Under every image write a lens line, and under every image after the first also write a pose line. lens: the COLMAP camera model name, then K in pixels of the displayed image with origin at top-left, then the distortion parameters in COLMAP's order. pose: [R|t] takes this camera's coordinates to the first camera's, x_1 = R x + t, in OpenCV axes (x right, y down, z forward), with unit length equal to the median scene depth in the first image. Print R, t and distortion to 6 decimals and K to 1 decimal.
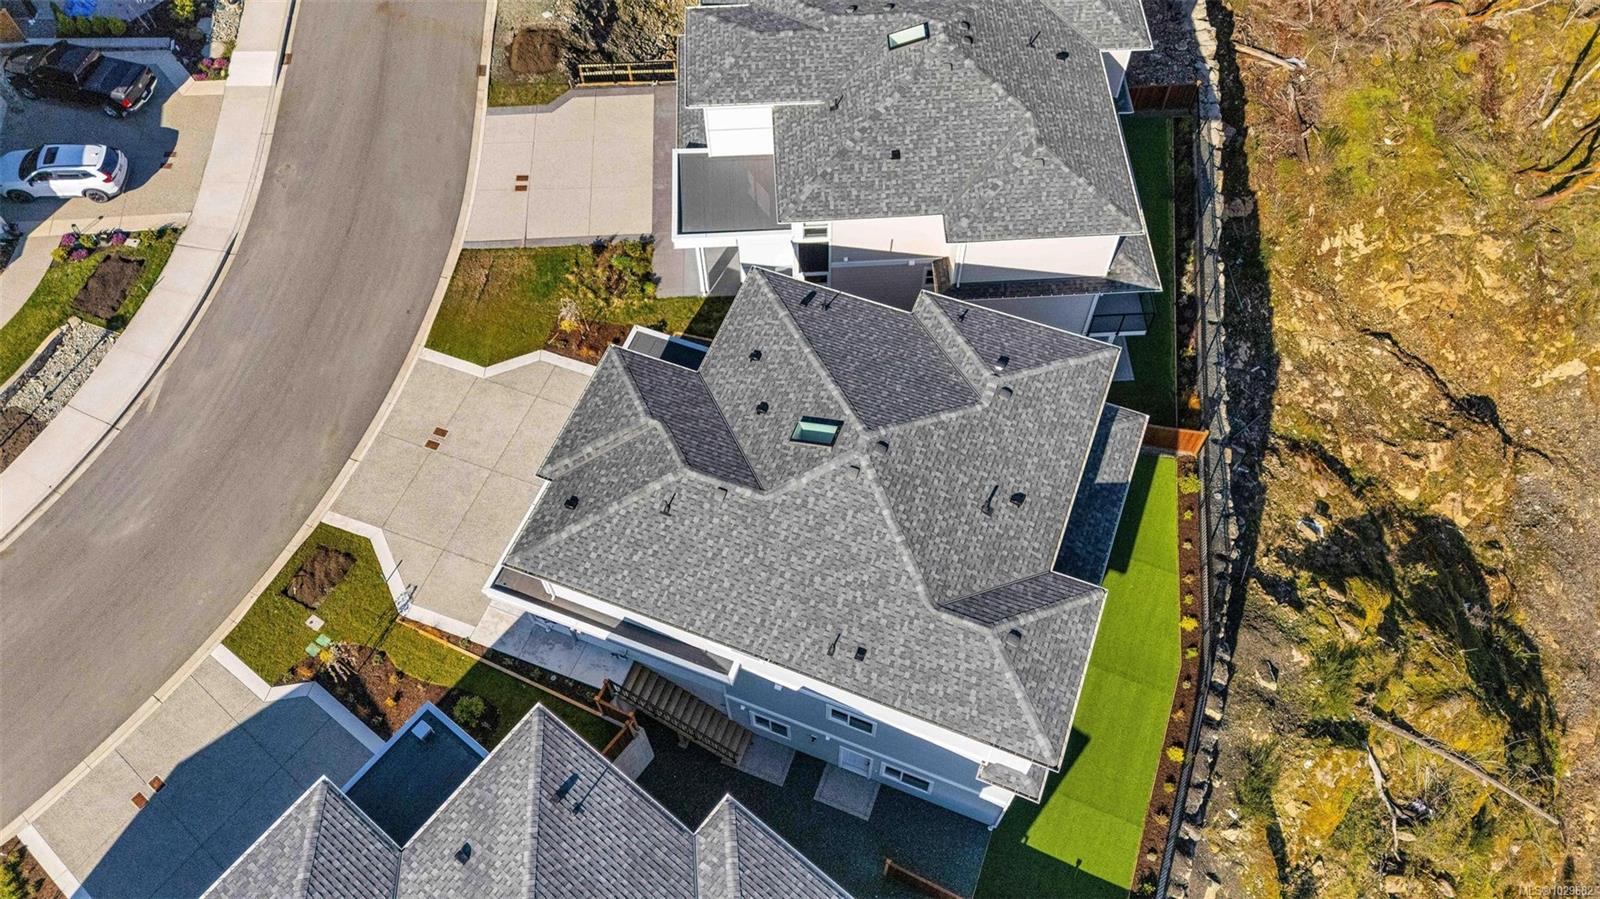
lens RADIAL K [[1180.8, 0, 800.0], [0, 1180.8, 449.5], [0, 0, 1]] dist [0.081281, -0.070769]
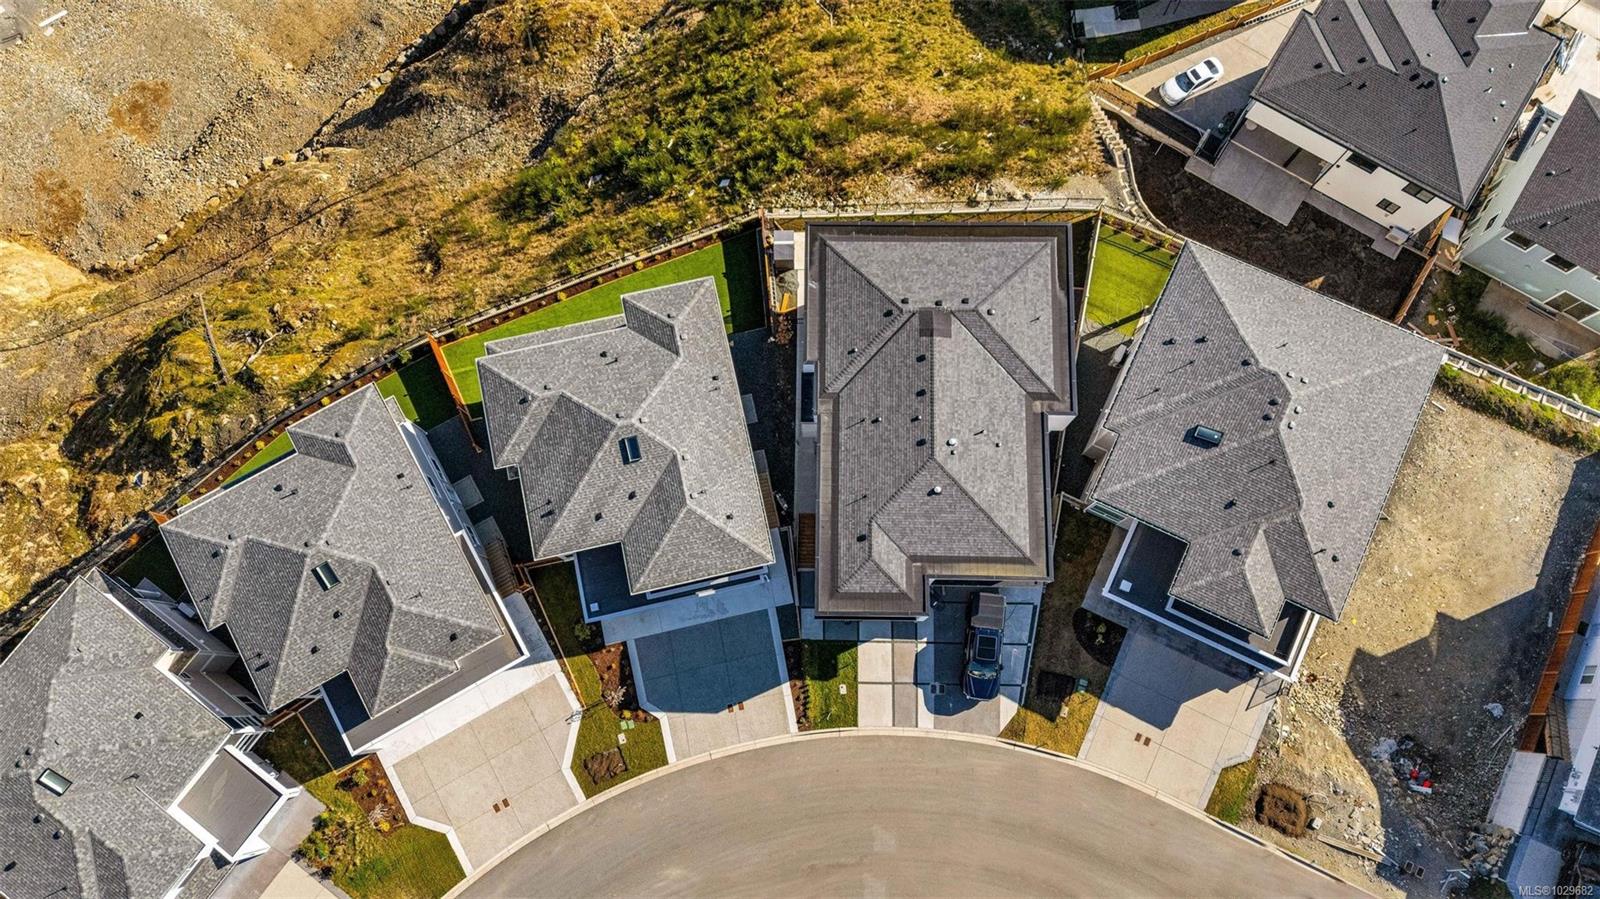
lens RADIAL K [[1196.3, 0, 800.0], [0, 1196.3, 449.5], [0, 0, 1]] dist [0.076878, -0.052893]
pose [[-0.777749, -0.608660, 0.156966, -0.513457], [0.555283, -0.548274, 0.625345, -0.472159], [-0.294562, 0.573522, 0.764399, -0.538185]]
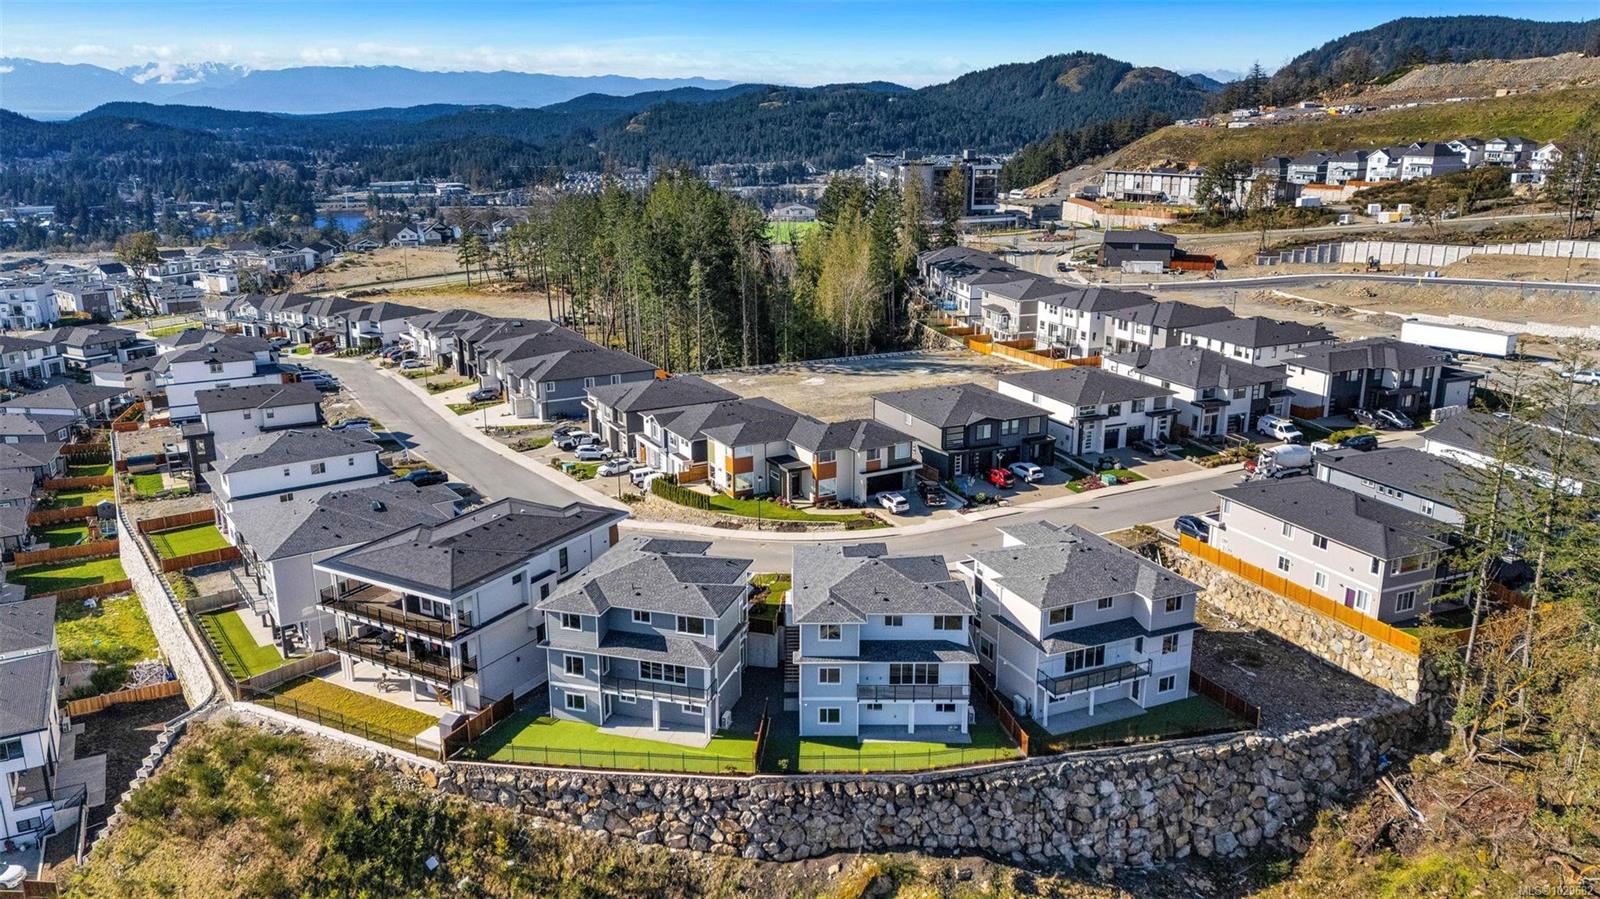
lens RADIAL K [[1202.3, 0, 798.9], [0, 1202.3, 452.2], [0, 0, 1]] dist [0.087627, -0.081603]
pose [[0.369442, 0.271124, -0.888822, 1.660701], [-0.801326, 0.577262, -0.156987, 0.293000], [0.470521, 0.770234, 0.430523, -0.339485]]
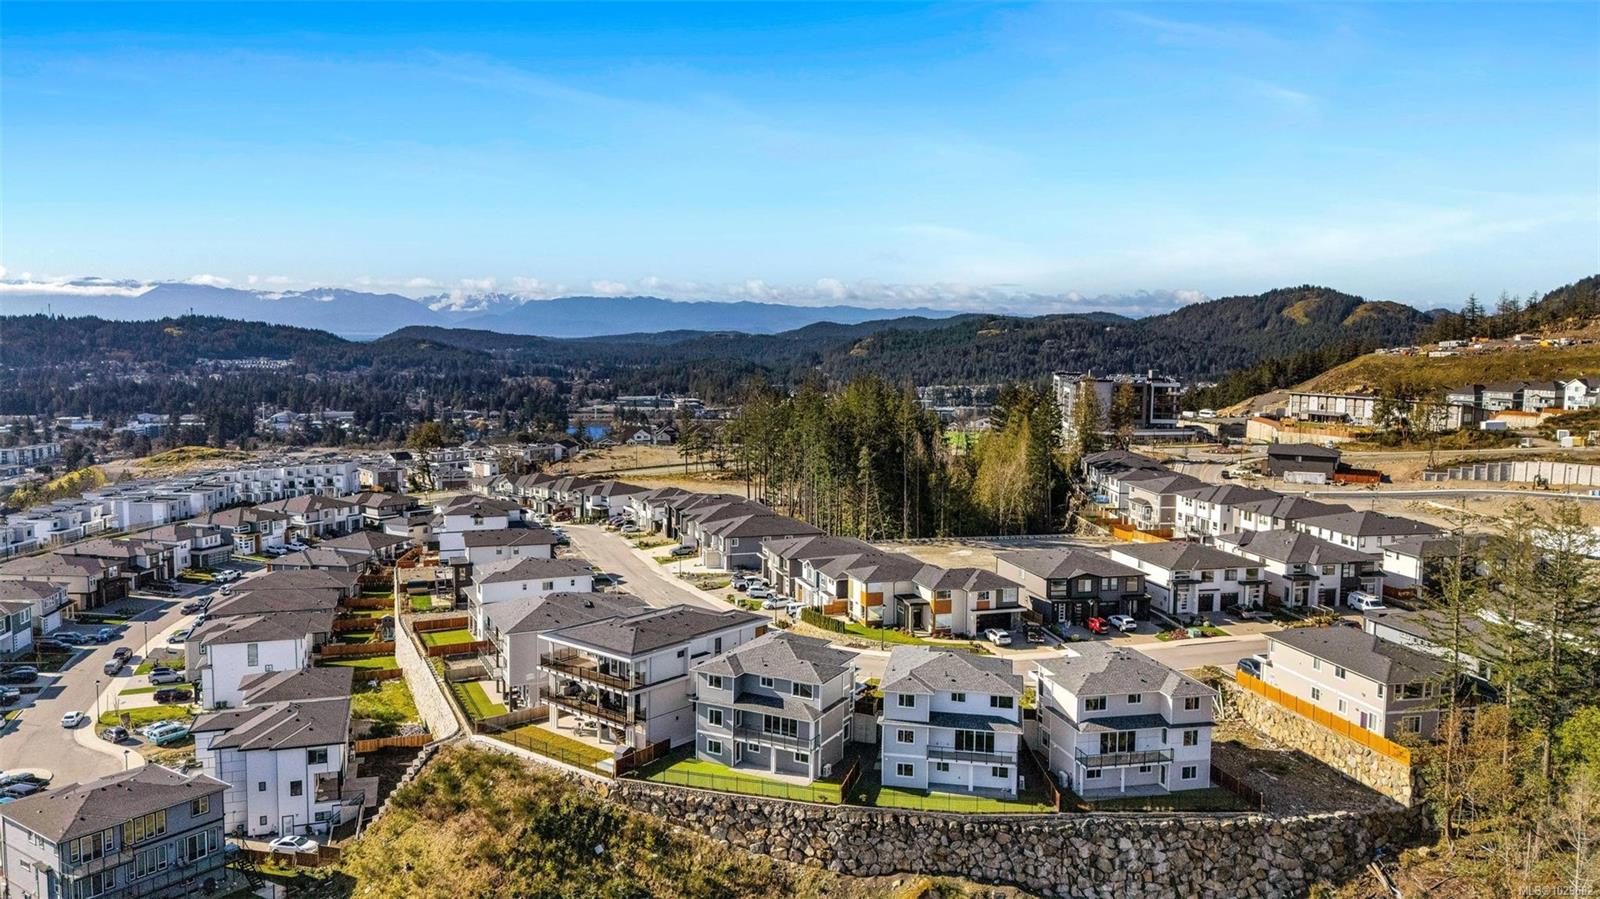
lens RADIAL K [[1196.3, 0, 800.0], [0, 1196.3, 449.5], [0, 0, 1]] dist [0.076878, -0.052893]
pose [[0.195153, 0.114989, -0.974009, 2.323339], [-0.851167, 0.513251, -0.109947, 0.310636], [0.487269, 0.850500, 0.198037, -0.308549]]
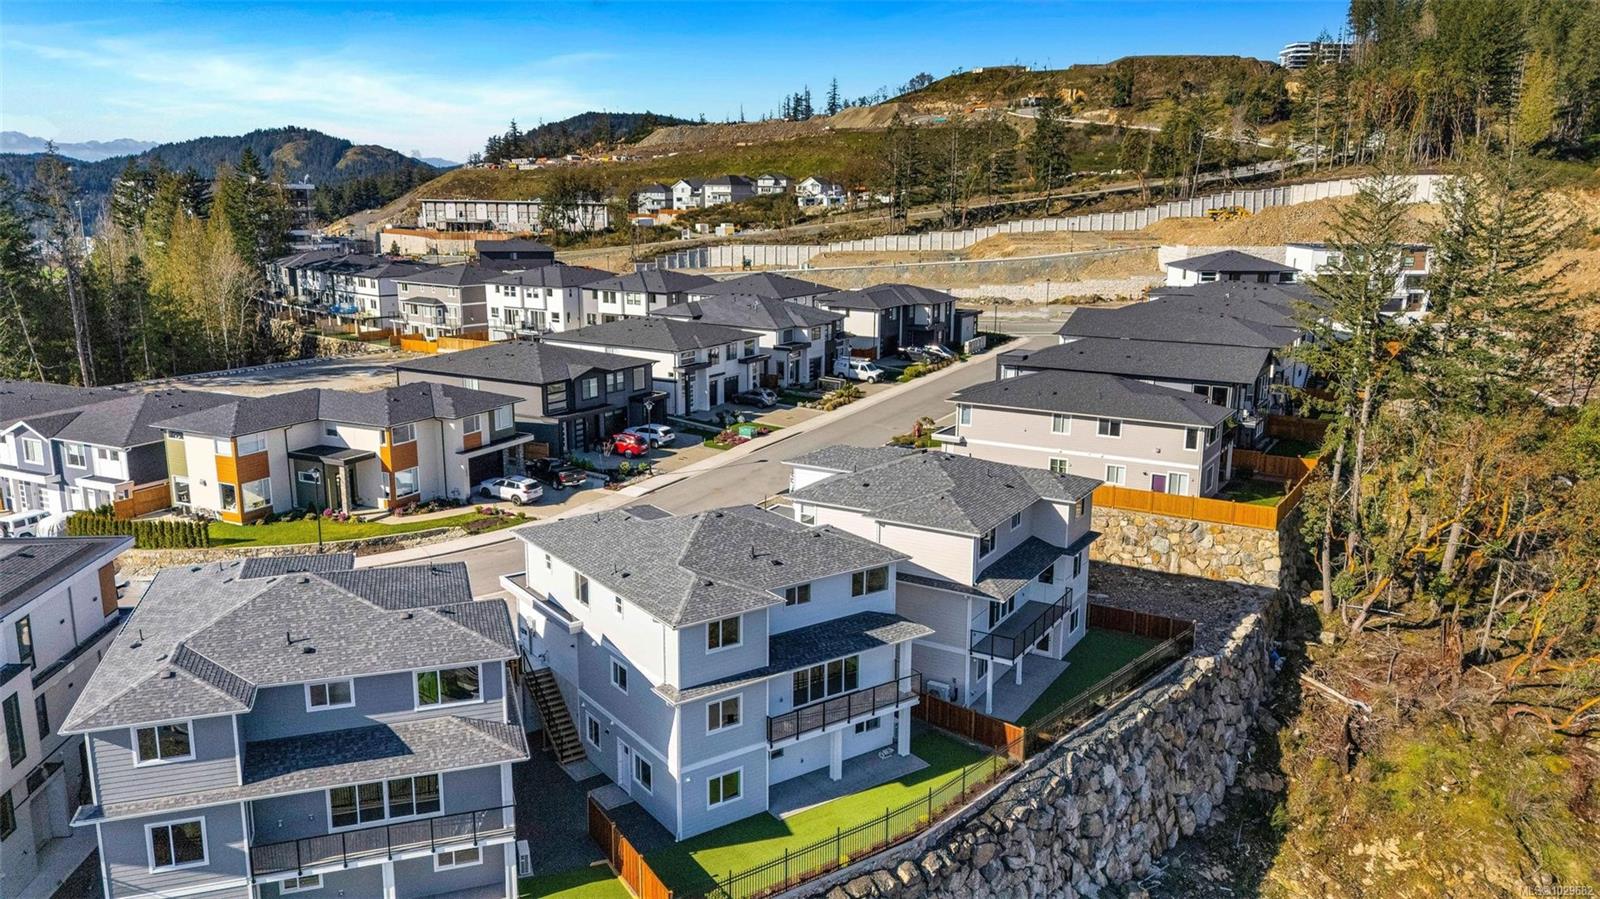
lens RADIAL K [[1180.8, 0, 800.0], [0, 1180.8, 449.5], [0, 0, 1]] dist [0.081281, -0.070769]
pose [[0.837165, 0.135463, -0.529910, 0.690486], [-0.479236, 0.648608, -0.591304, 0.577108], [0.263604, 0.748971, 0.607910, -0.019878]]
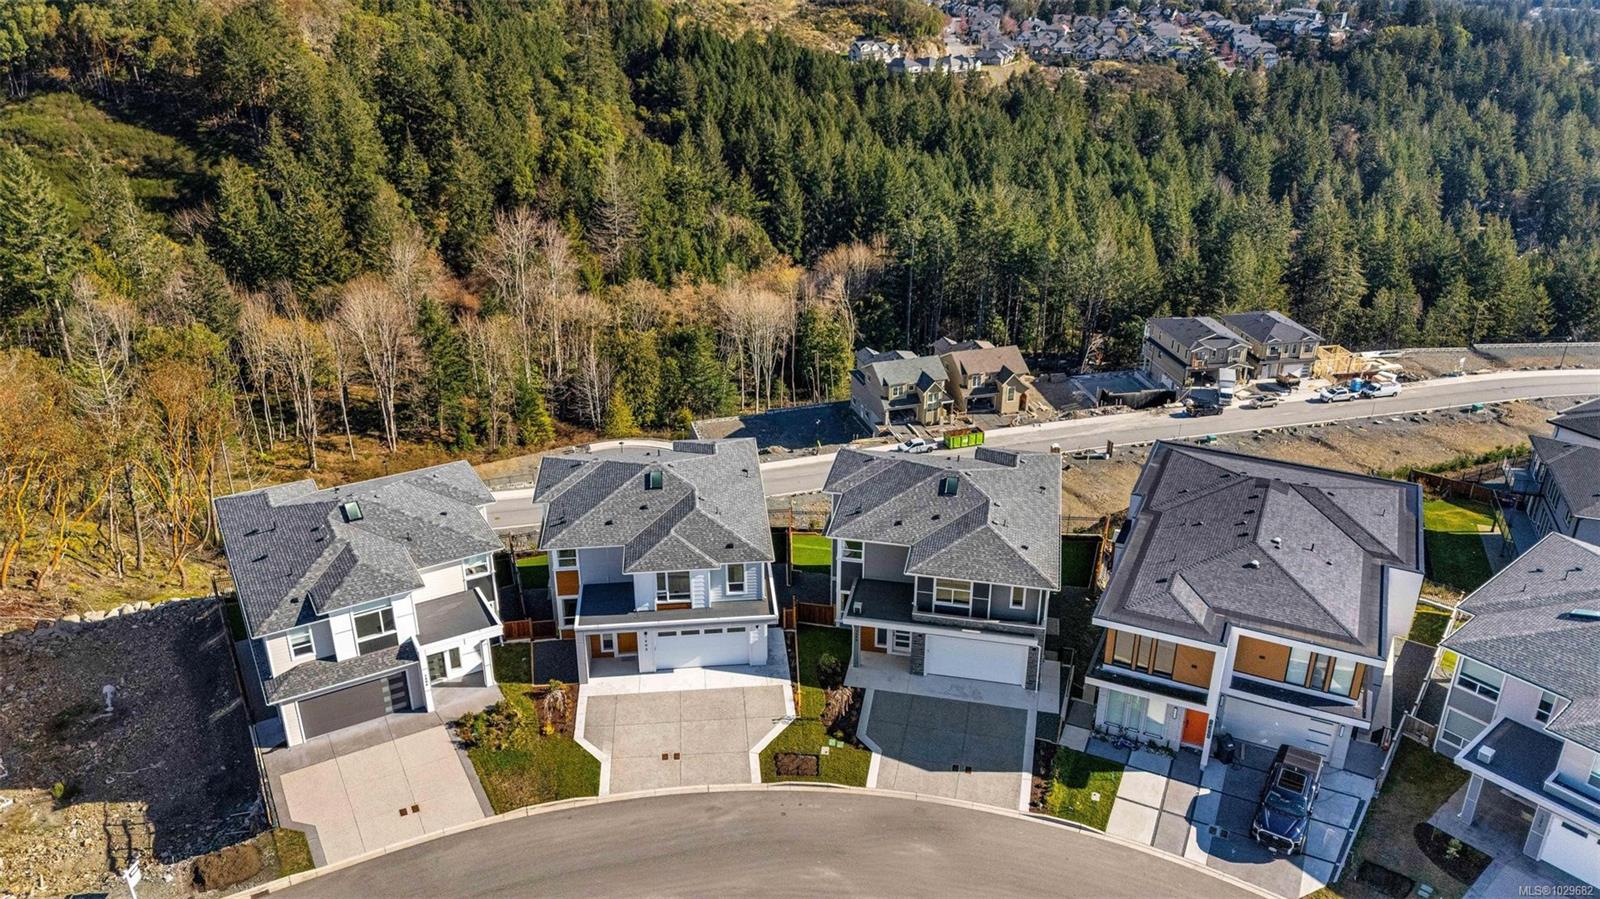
lens RADIAL K [[1180.8, 0, 800.0], [0, 1180.8, 449.5], [0, 0, 1]] dist [0.081281, -0.070769]
pose [[-0.455413, -0.365086, 0.811980, -1.198614], [0.770197, 0.295890, 0.565018, -0.681993], [-0.446537, 0.882701, 0.146435, 0.379793]]
